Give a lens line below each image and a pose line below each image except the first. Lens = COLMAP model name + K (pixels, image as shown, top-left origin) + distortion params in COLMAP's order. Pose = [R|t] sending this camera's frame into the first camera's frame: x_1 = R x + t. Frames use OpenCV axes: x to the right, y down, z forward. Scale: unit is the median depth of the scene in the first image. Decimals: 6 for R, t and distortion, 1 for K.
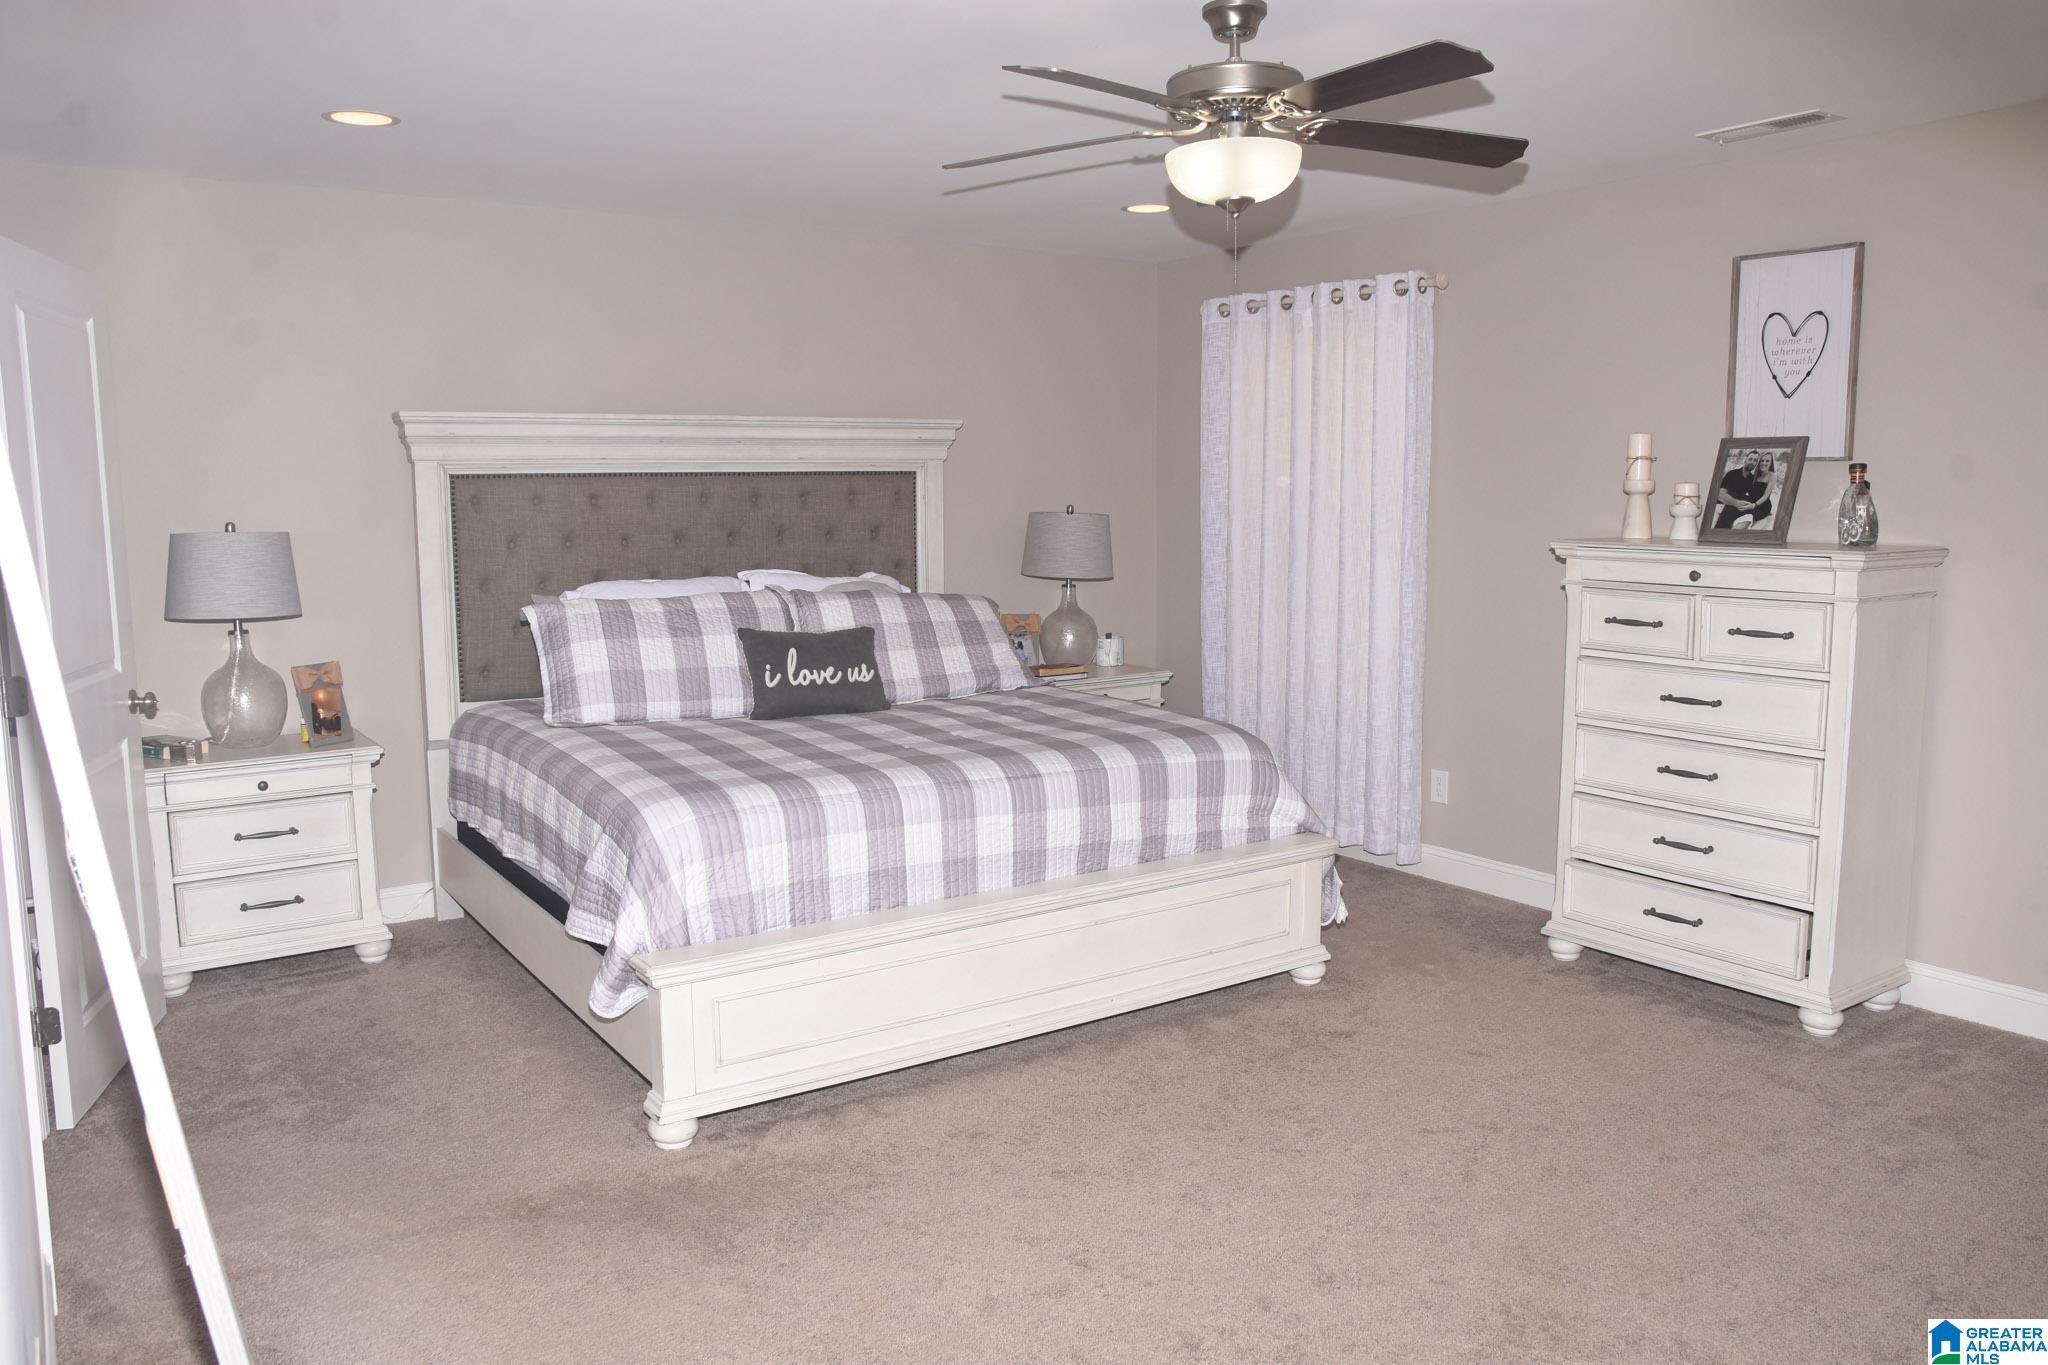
lens RADIAL K [[1548.2, 0, 1002.8], [0, 1548.2, 675.7], [0, 0, 1]] dist [0.001578, 0.005121]
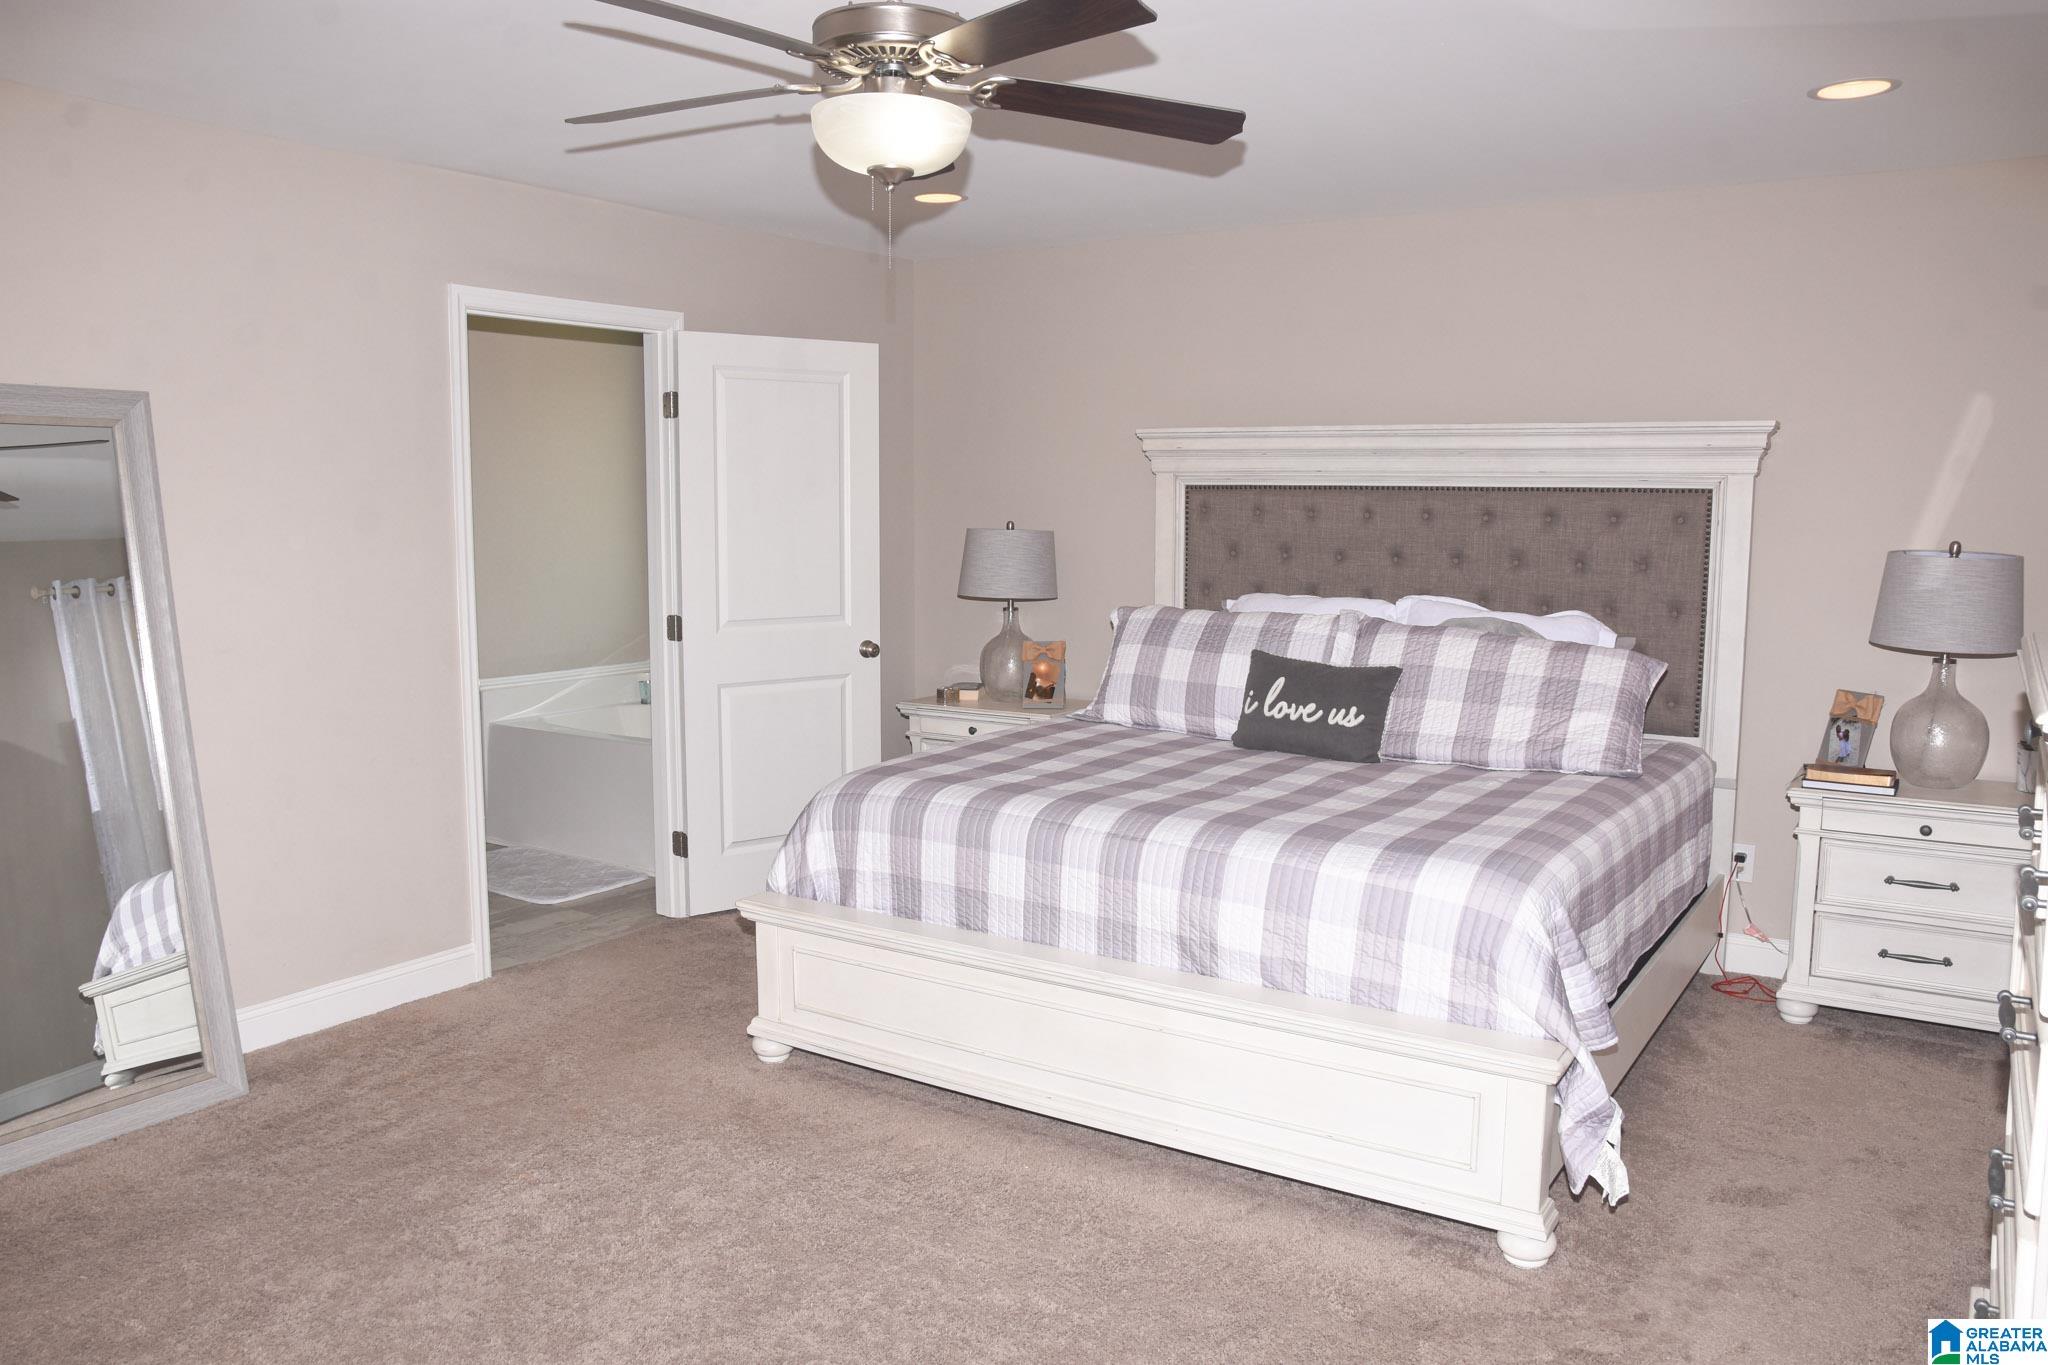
lens RADIAL K [[1548.2, 0, 1007.5], [0, 1548.2, 692.1], [0, 0, 1]] dist [0.001578, 0.005121]
pose [[0.405032, 0.128795, -0.905185, 0.619542], [-0.134697, 0.987631, 0.080255, -0.059595], [0.904326, 0.089420, 0.417371, 0.468190]]
